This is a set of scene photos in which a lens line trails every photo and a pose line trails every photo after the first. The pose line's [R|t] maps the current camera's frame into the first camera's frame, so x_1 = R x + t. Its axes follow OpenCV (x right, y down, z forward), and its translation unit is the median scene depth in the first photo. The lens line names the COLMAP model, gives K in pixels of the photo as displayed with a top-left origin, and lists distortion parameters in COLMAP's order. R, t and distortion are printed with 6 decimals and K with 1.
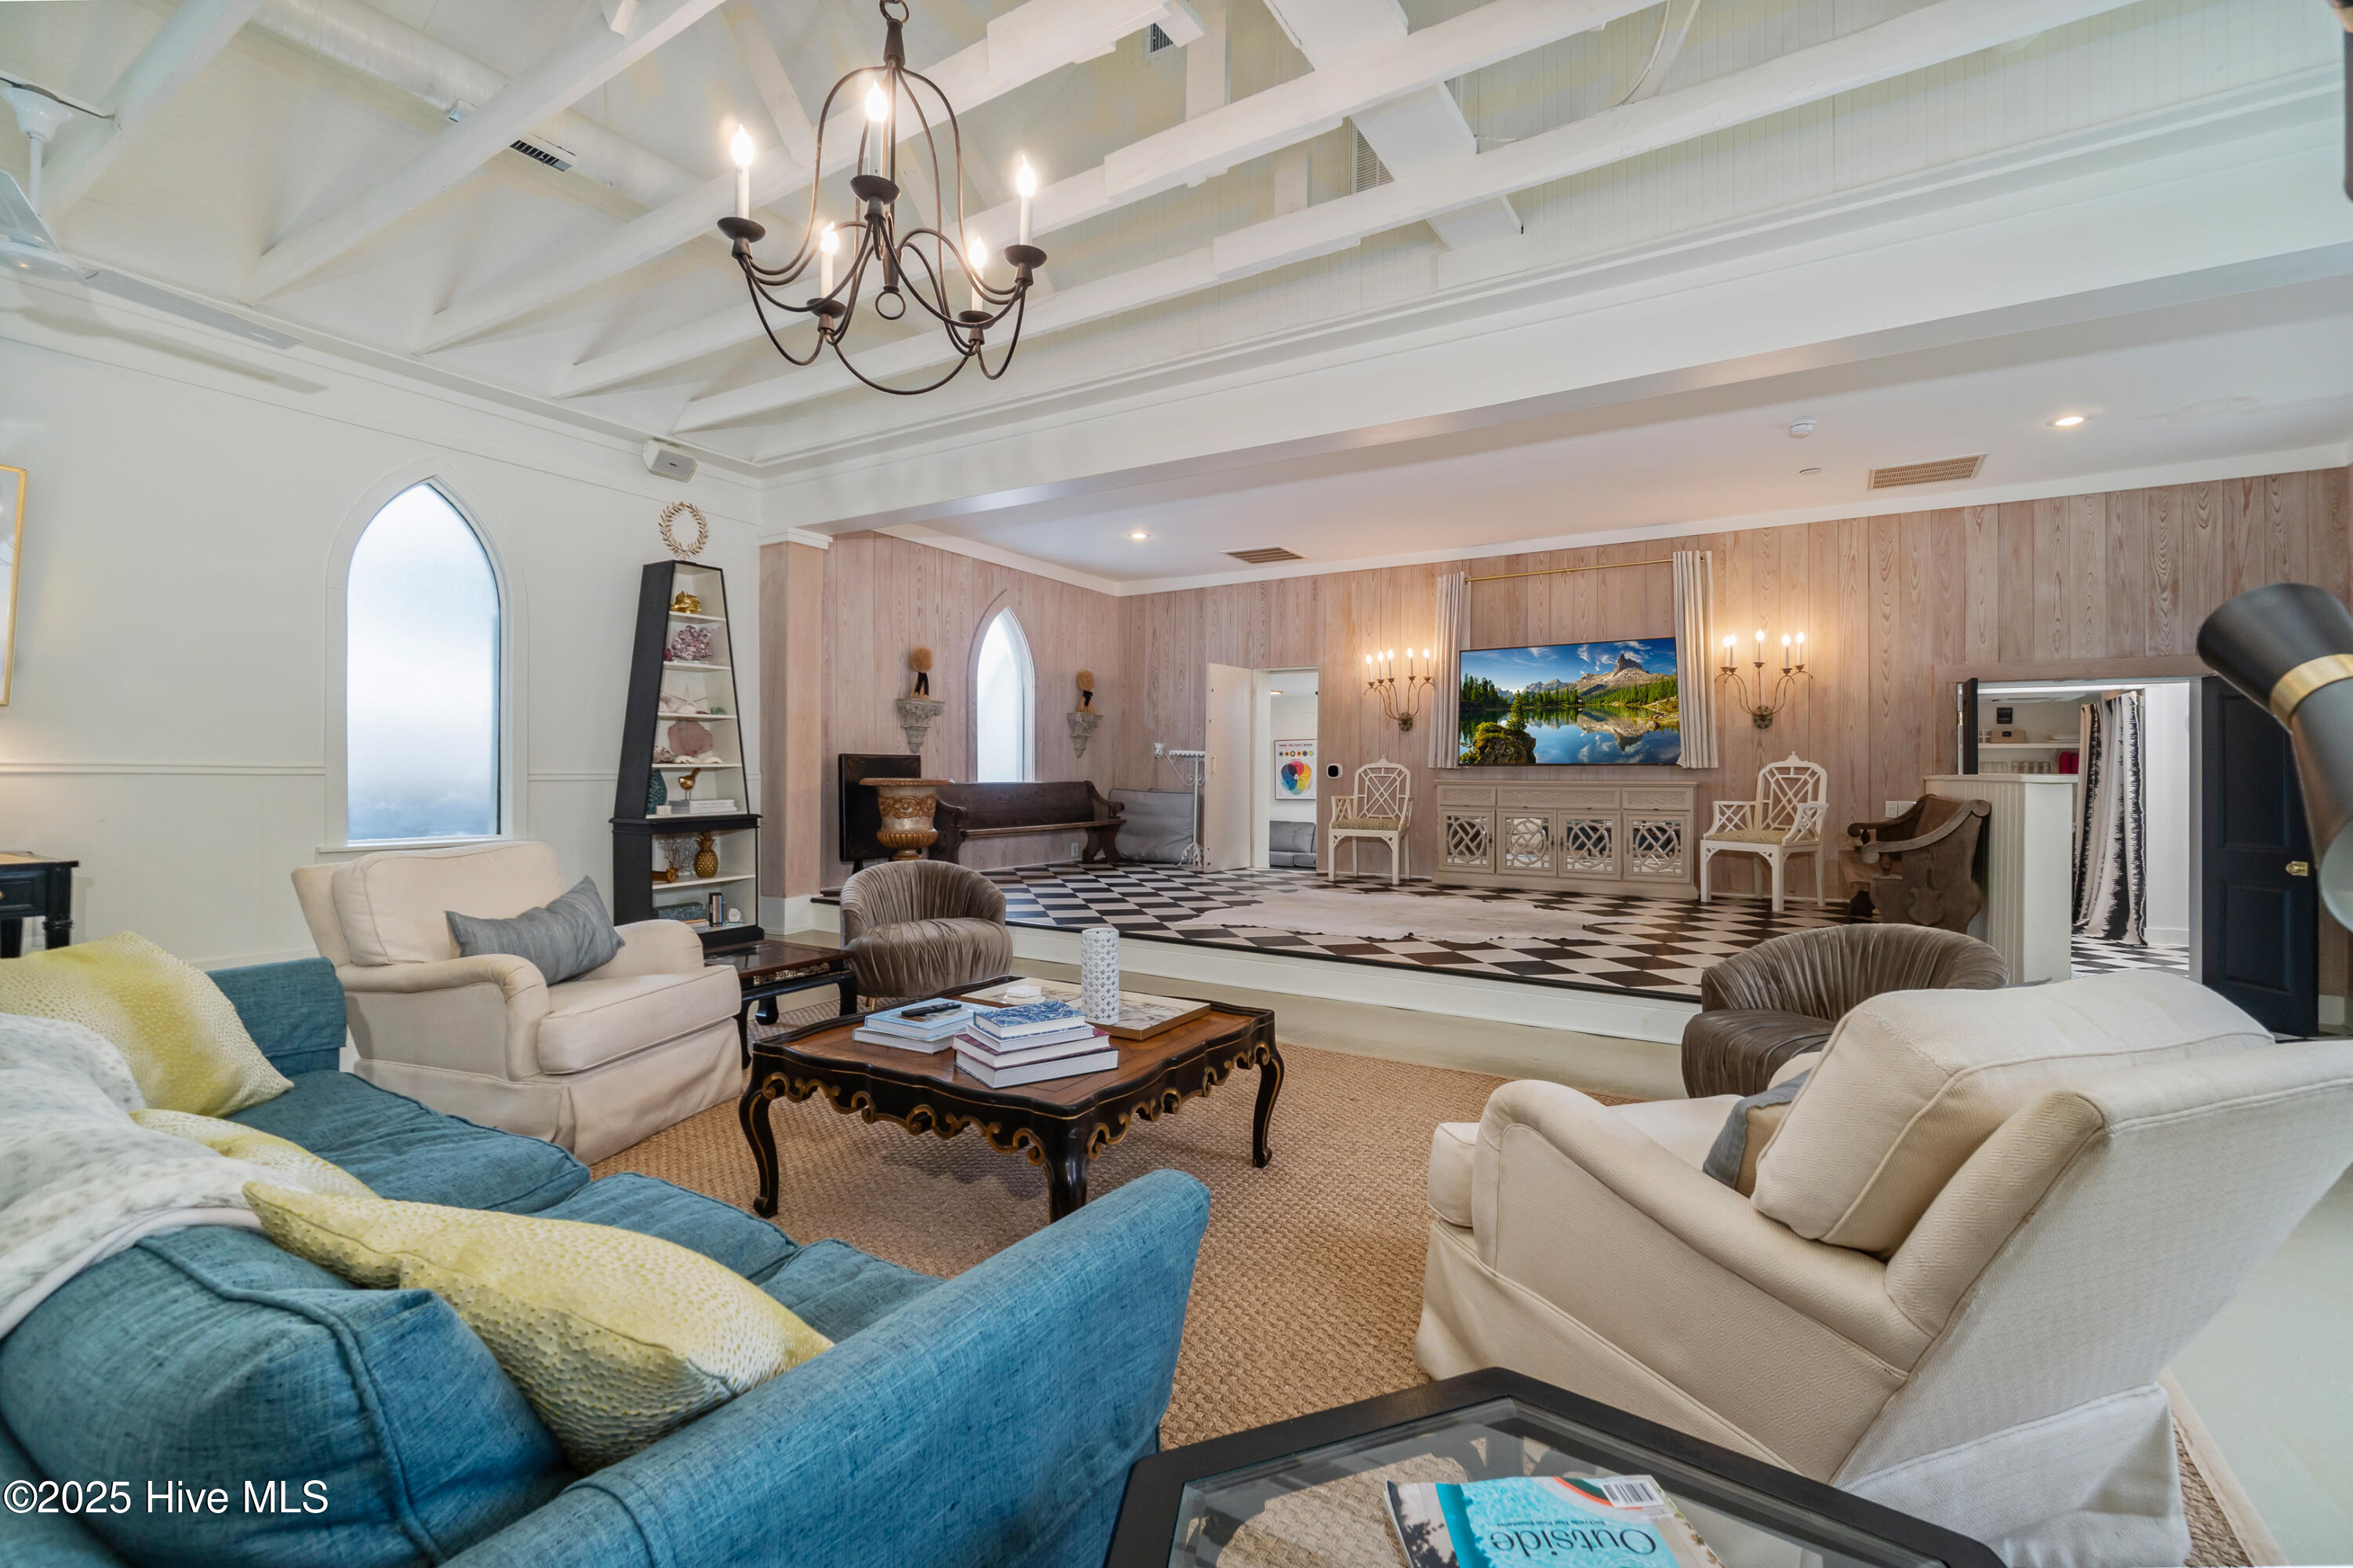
lens RADIAL K [[1017.4, 0, 1173.9], [0, 1017.4, 772.5], [0, 0, 1]] dist [-0.007521, 0.002656]
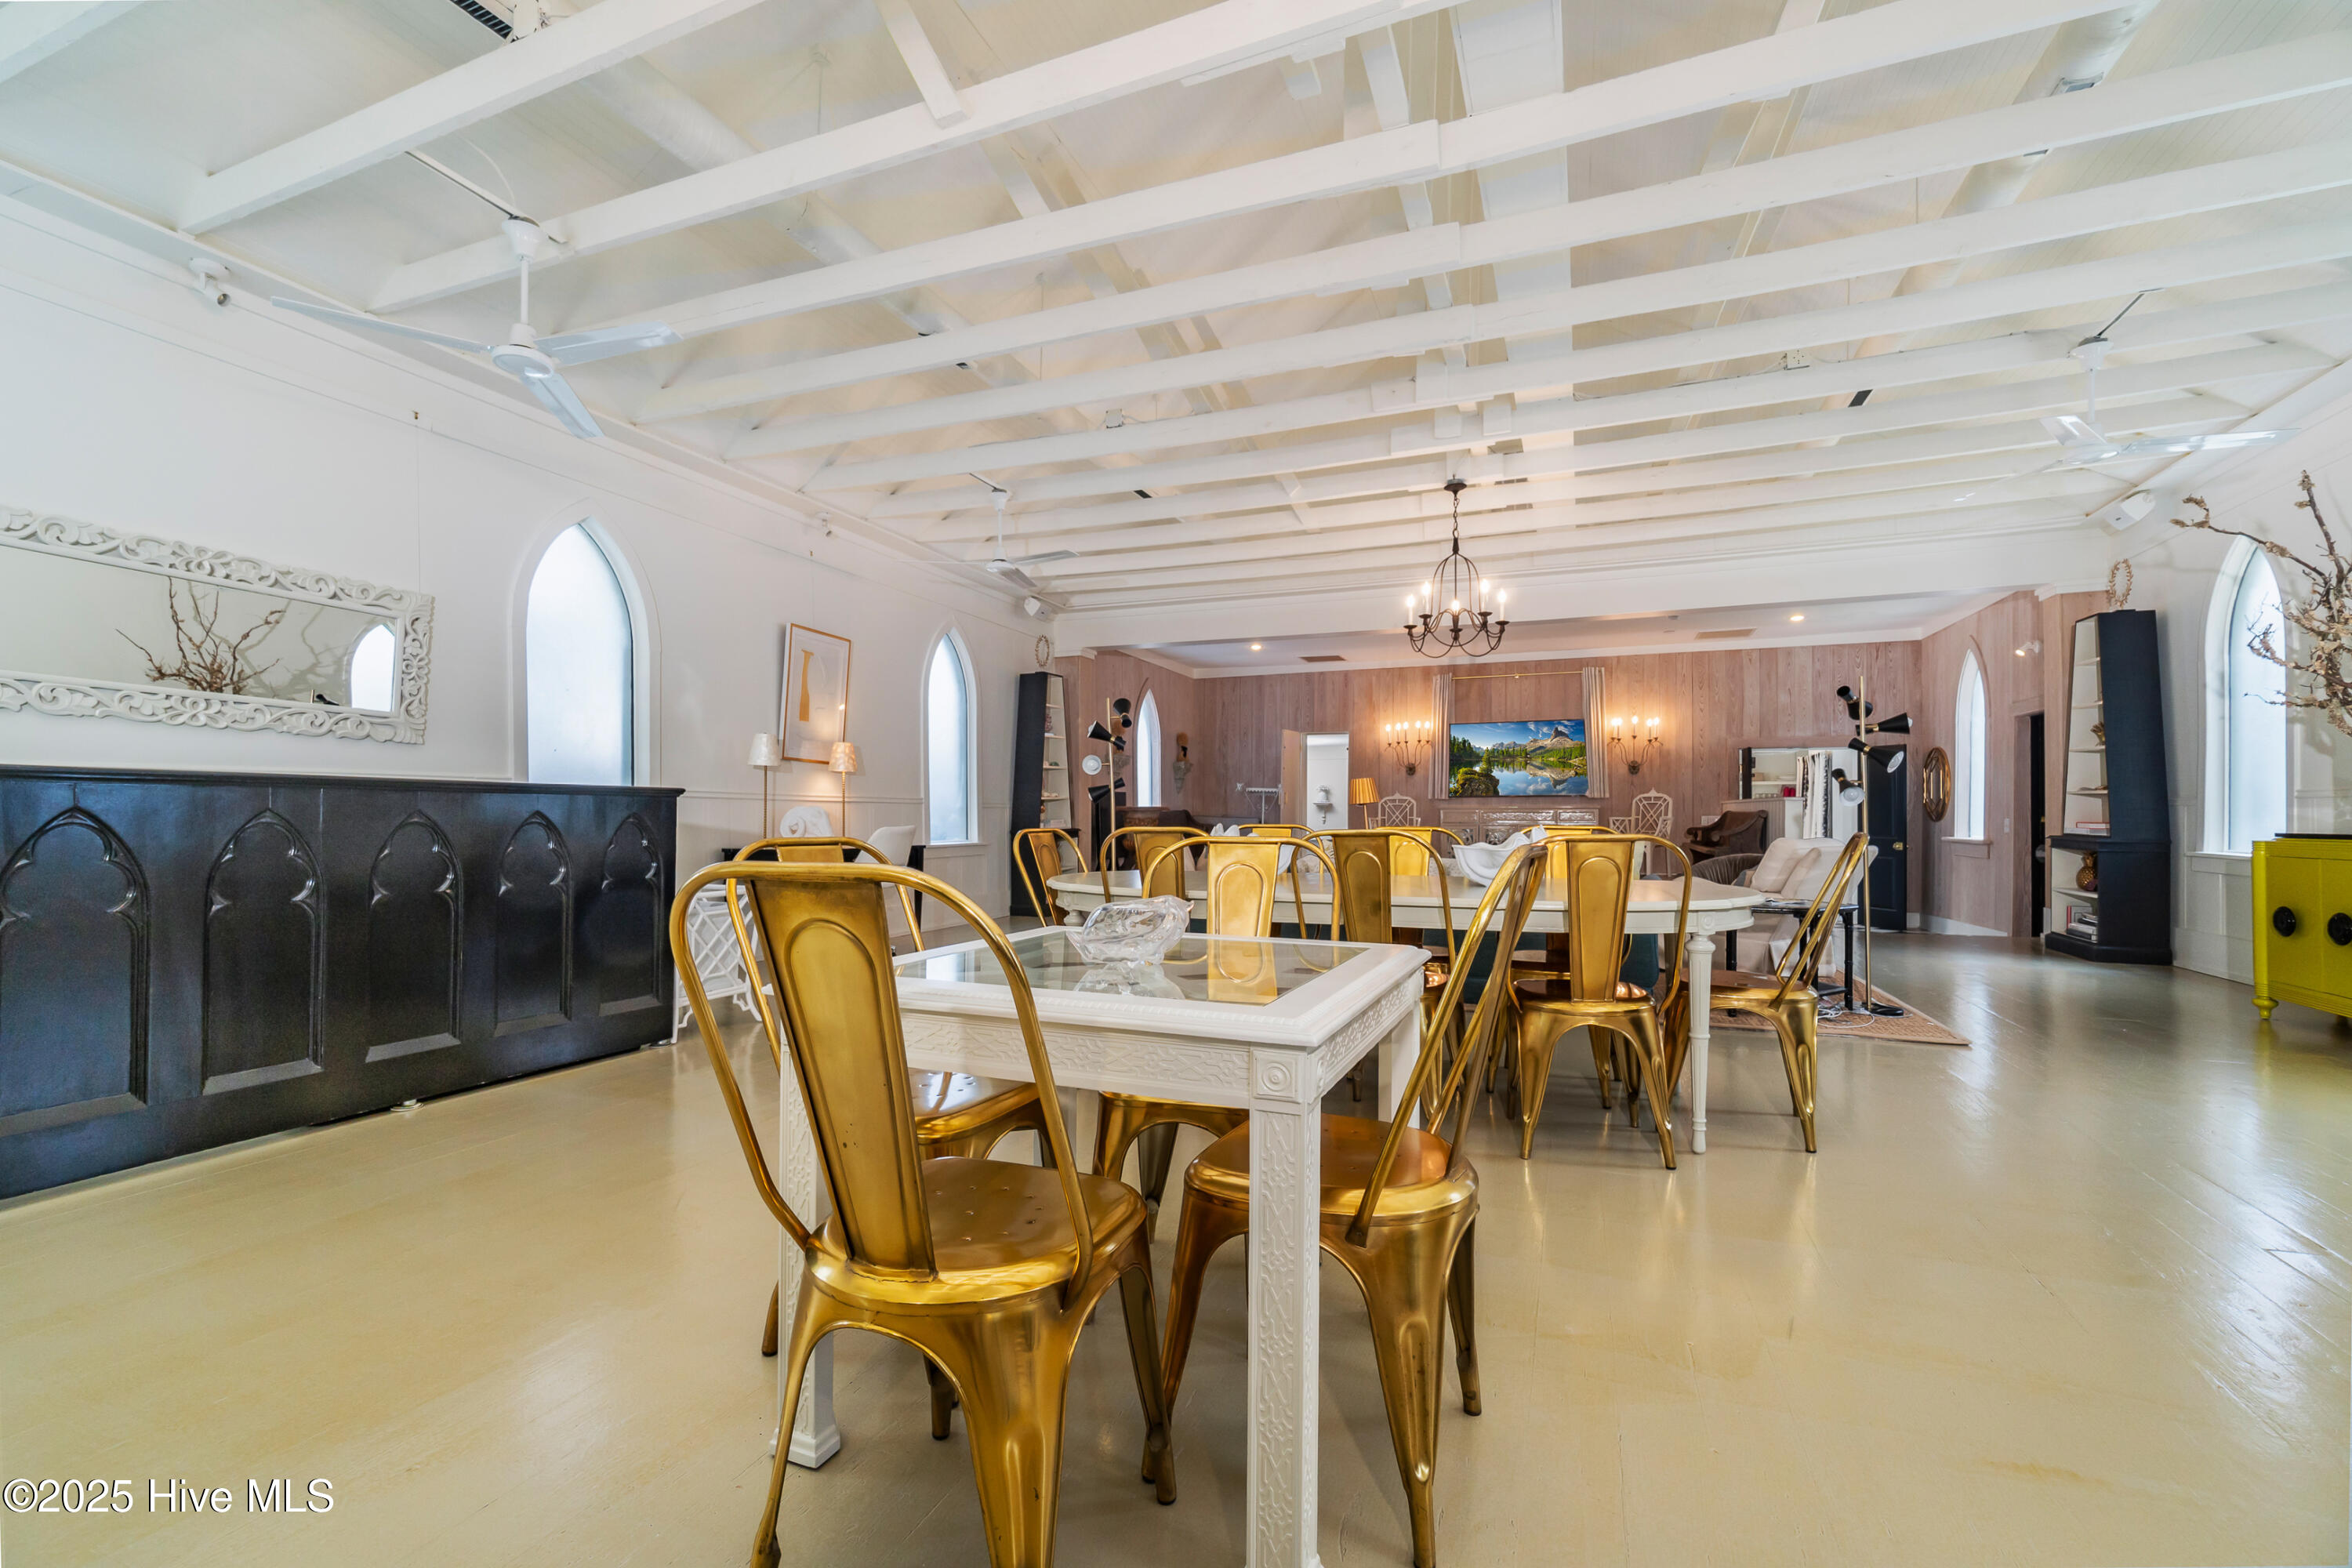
lens RADIAL K [[1017.0, 0, 1161.4], [0, 1017.0, 807.4], [0, 0, 1]] dist [-0.007521, 0.002656]
pose [[0.986290, -0.005119, 0.164944, -0.445074], [0.005903, 0.999973, -0.004267, 0.013875], [-0.164918, 0.005182, 0.986294, -0.501484]]
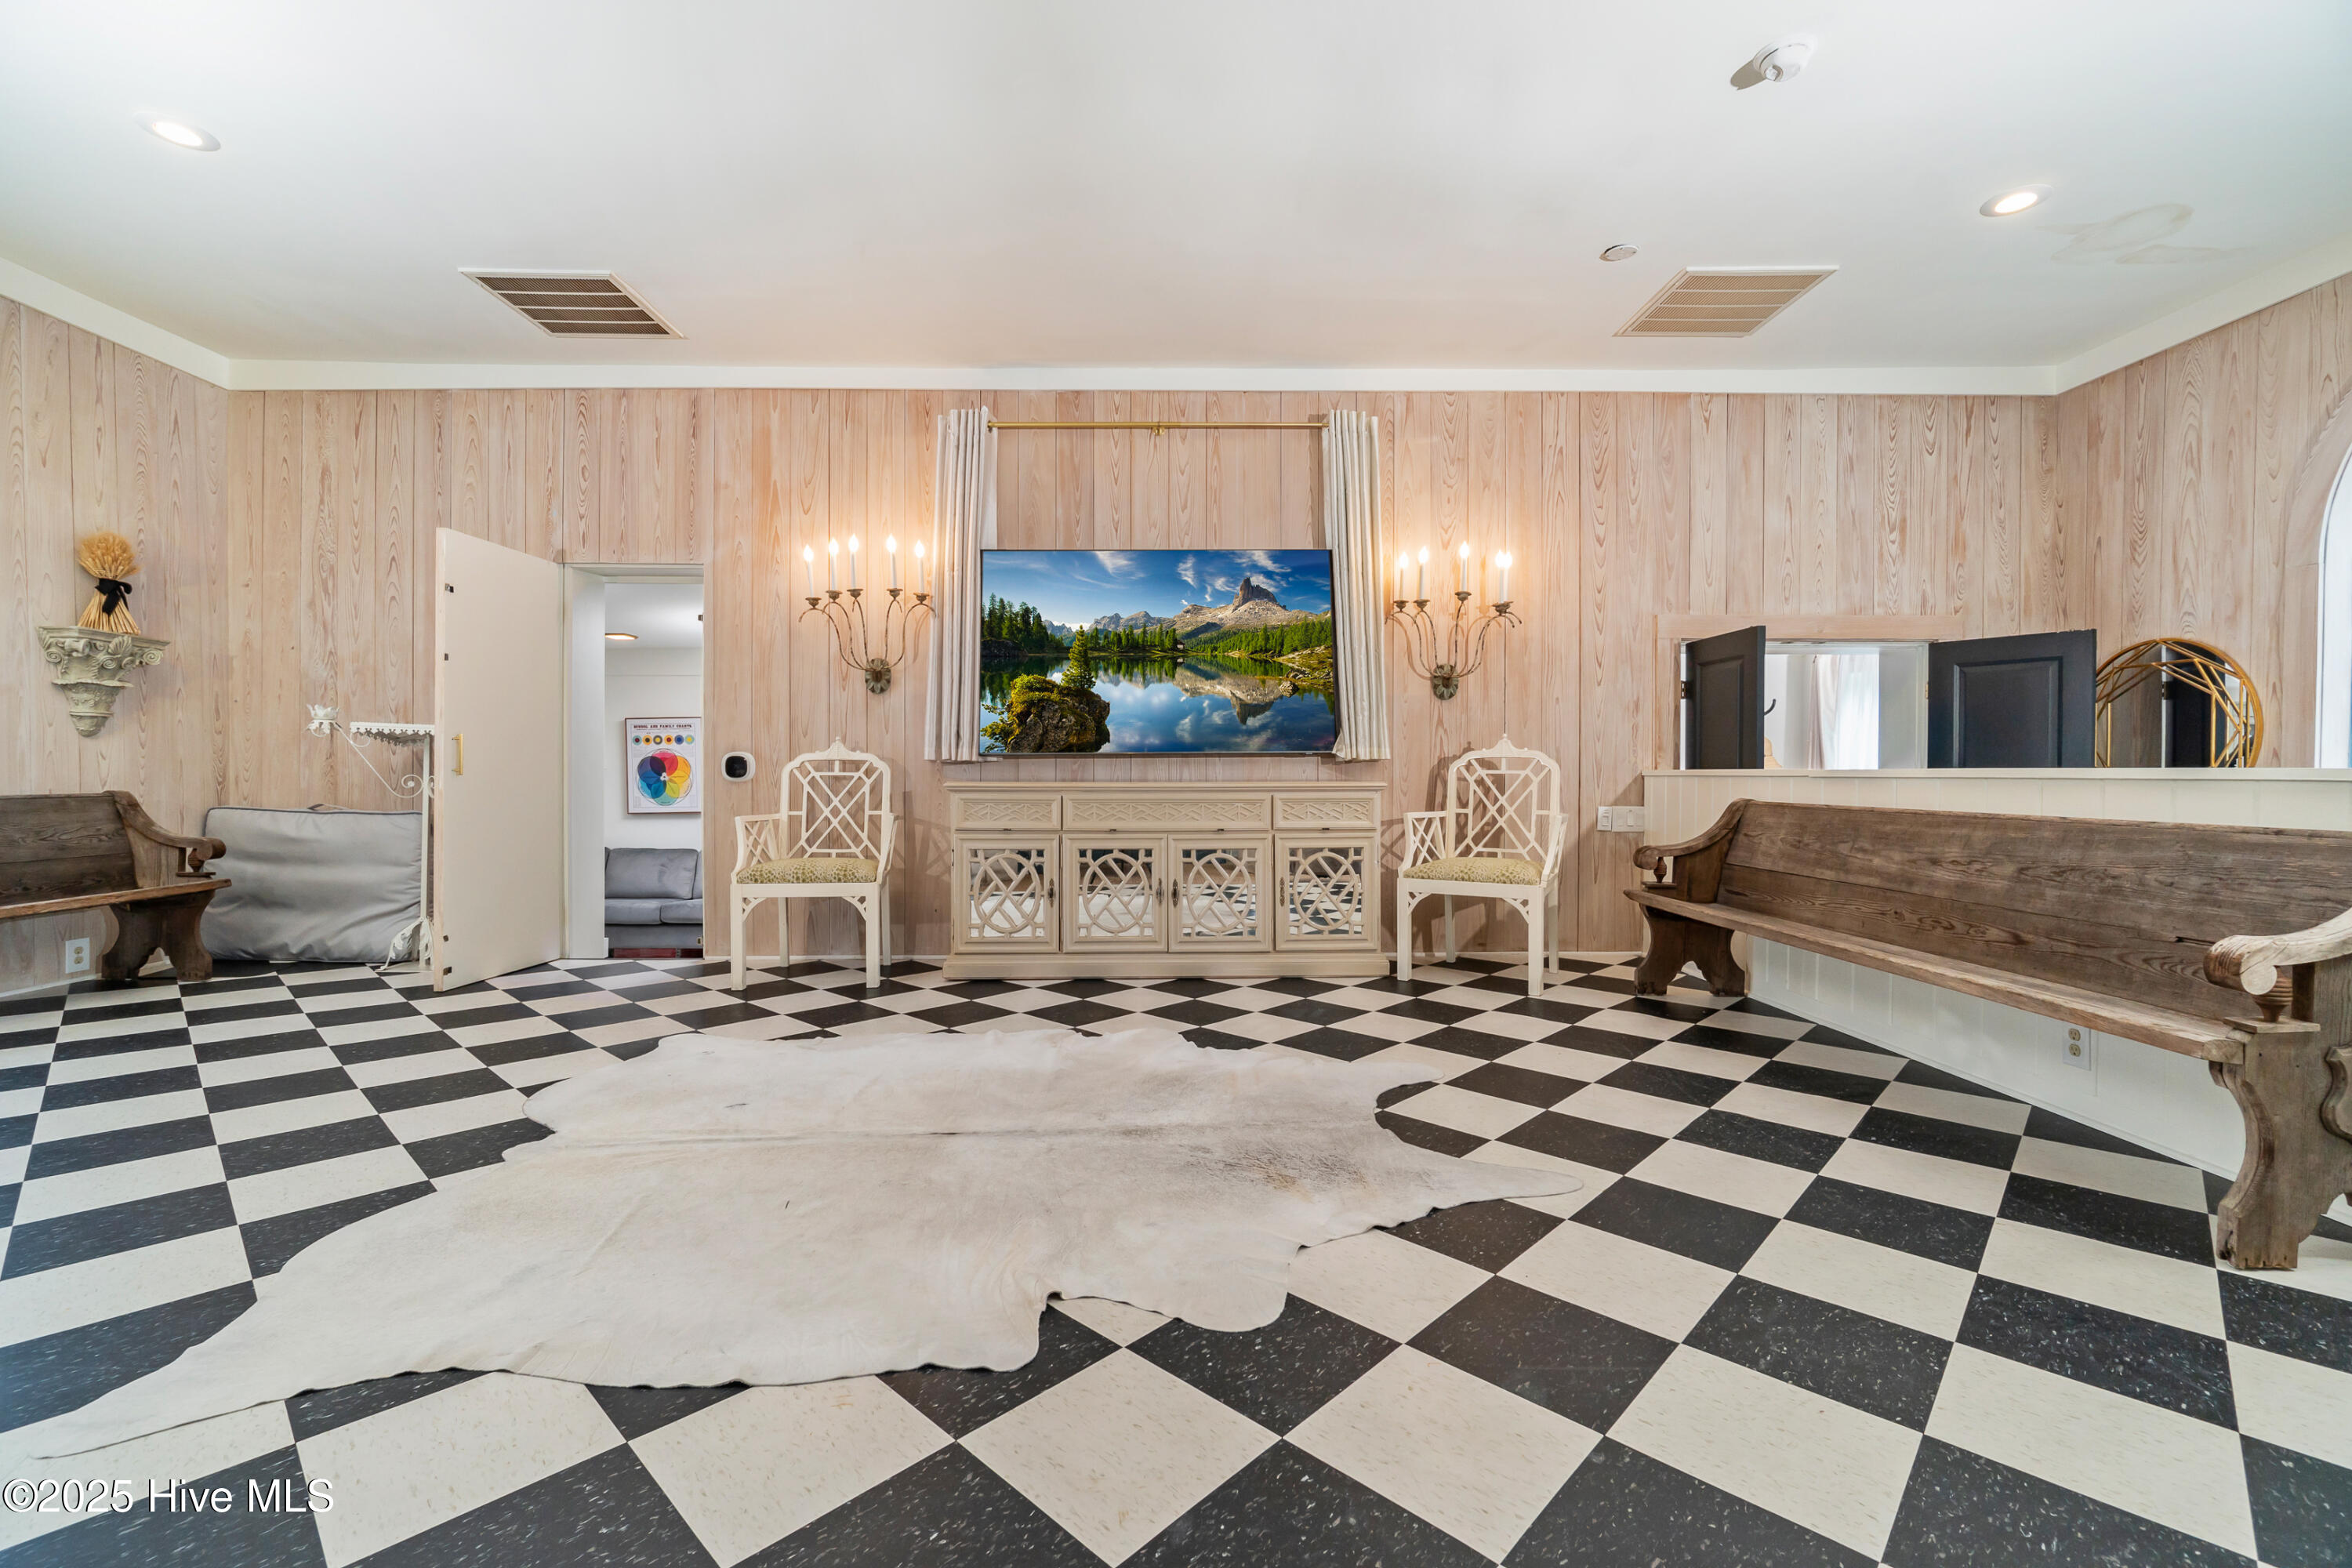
lens RADIAL K [[1017.0, 0, 1172.0], [0, 1017.0, 779.8], [0, 0, 1]] dist [-0.007521, 0.002656]
pose [[0.840672, -0.009613, 0.541460, 0.072568], [0.004024, 0.999926, 0.011505, 0.000214], [-0.541530, -0.007493, 0.840648, 0.513308]]
